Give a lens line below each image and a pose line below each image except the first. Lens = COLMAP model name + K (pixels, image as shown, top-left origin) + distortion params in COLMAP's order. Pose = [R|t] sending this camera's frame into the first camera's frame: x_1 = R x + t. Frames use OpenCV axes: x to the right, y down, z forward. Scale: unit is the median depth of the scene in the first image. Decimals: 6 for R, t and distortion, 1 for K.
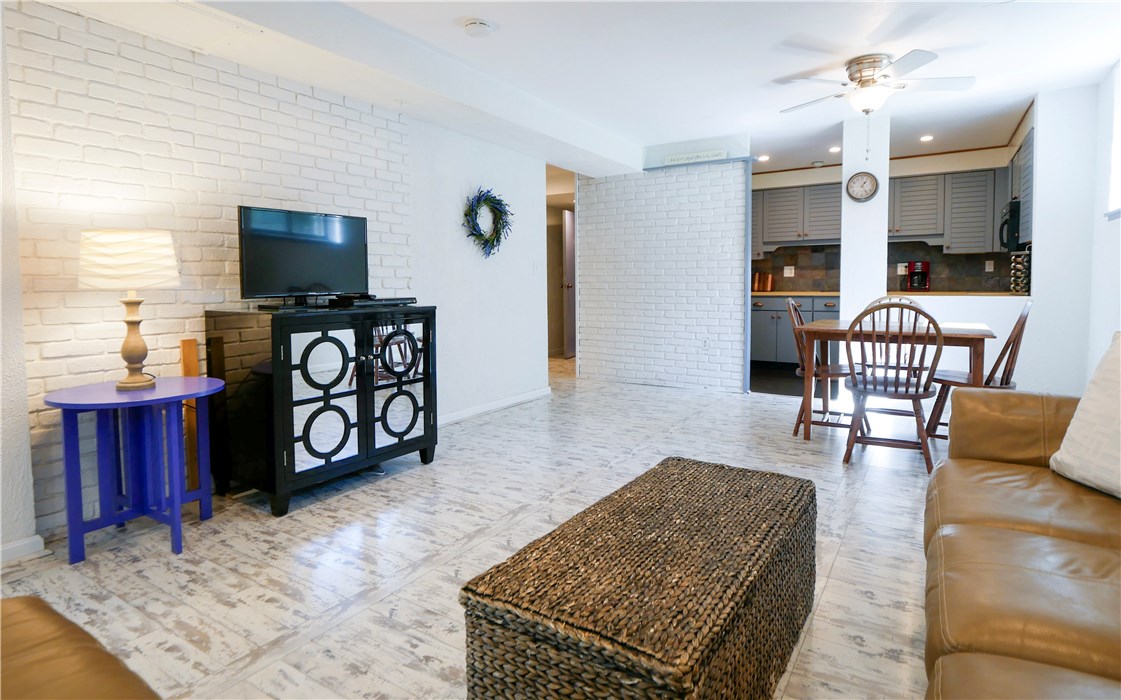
lens RADIAL K [[583.7, 0, 561.7], [0, 583.7, 314.6], [0, 0, 1]] dist [-0.024139, -0.000030]
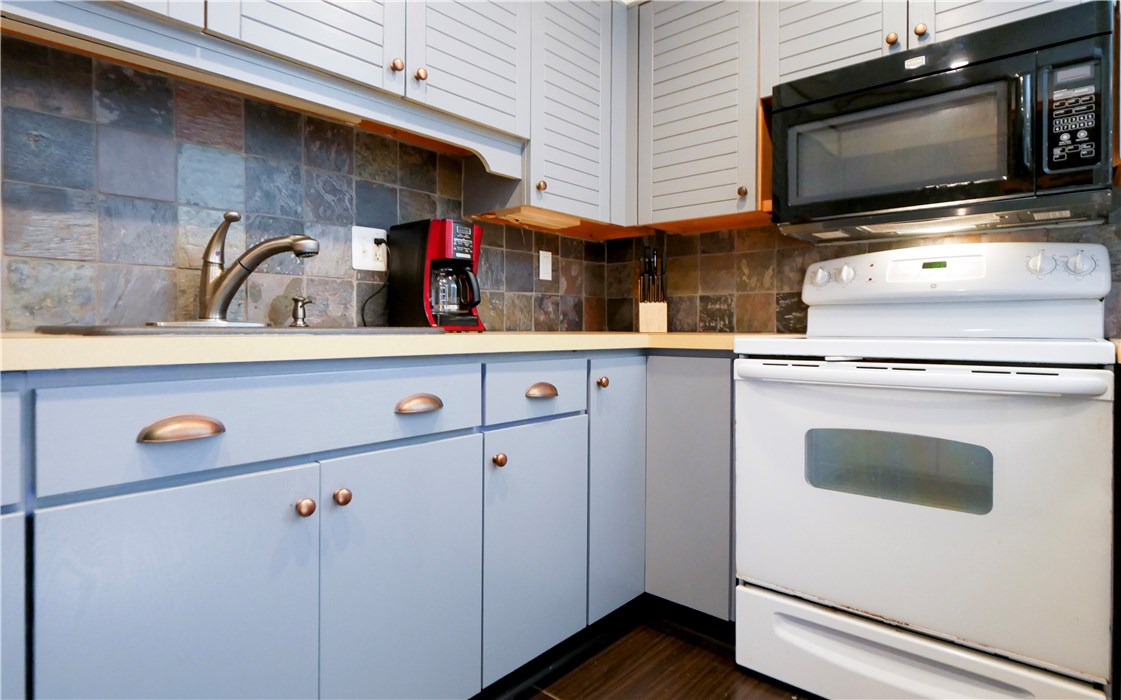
lens RADIAL K [[588.1, 0, 556.2], [0, 588.1, 348.0], [0, 0, 1]] dist [-0.002134, -0.000315]
pose [[0.151695, -0.026922, 0.988061, 0.363823], [0.045231, 0.998771, 0.020270, -0.037669], [-0.987392, 0.041616, 0.152726, 0.963671]]
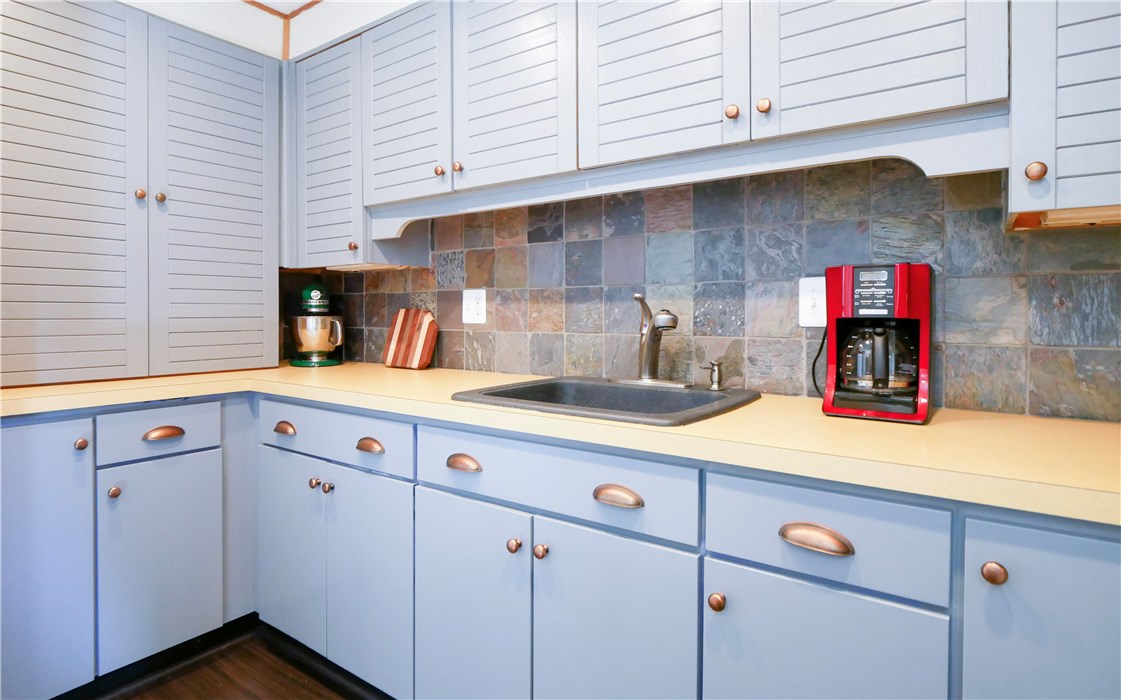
lens RADIAL K [[602.0, 0, 560.0], [0, 602.0, 325.1], [0, 0, 1]] dist [-0.002683, -0.000894]
pose [[0.998895, 0.011724, -0.045501, 0.549329], [-0.013142, 0.999433, -0.030991, -0.067389], [0.045112, 0.031555, 0.998483, 0.836457]]
